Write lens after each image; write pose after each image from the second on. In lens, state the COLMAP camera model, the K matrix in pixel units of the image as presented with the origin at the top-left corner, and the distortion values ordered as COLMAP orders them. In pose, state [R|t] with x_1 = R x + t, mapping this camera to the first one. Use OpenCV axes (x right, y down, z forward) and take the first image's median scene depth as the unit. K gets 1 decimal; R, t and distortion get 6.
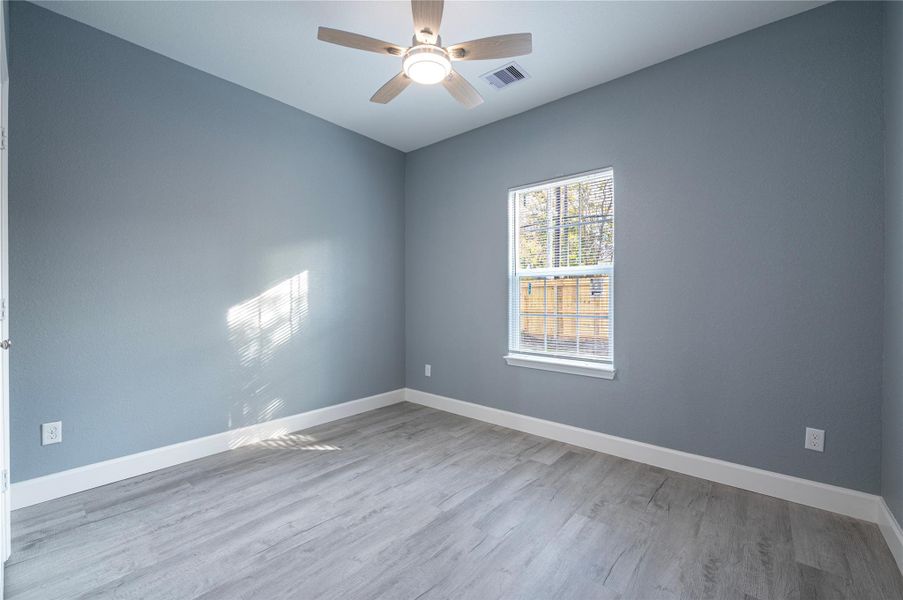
lens RADIAL K [[387.2, 0, 450.0], [0, 387.2, 299.7], [0, 0, 1]] dist [-0.011039, 0.000363]
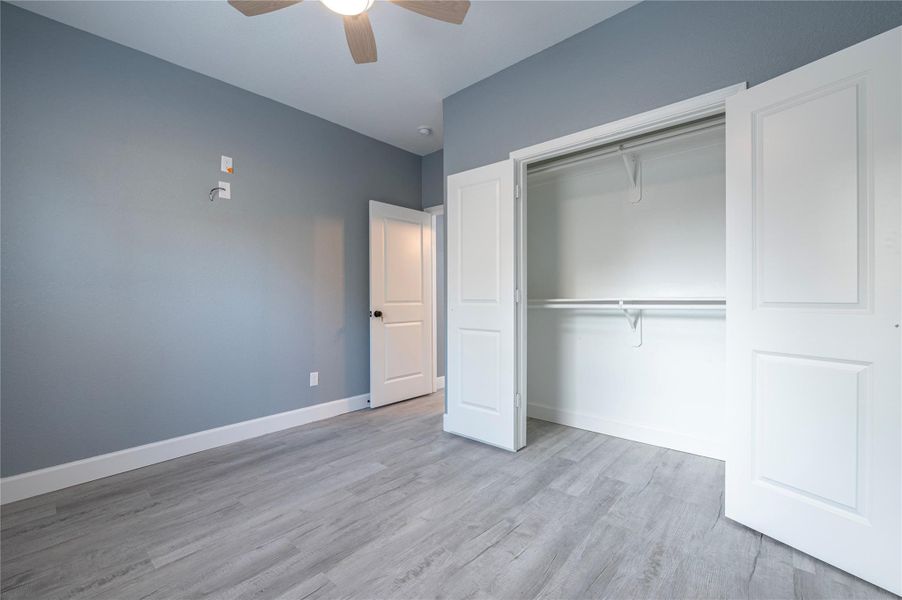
lens RADIAL K [[386.8, 0, 449.5], [0, 386.8, 299.7], [0, 0, 1]] dist [-0.011039, 0.000363]
pose [[-0.999743, 0.007242, 0.021494, -0.307688], [0.007358, 0.999959, 0.005316, 0.020950], [-0.021455, 0.005473, -0.999755, 1.912234]]
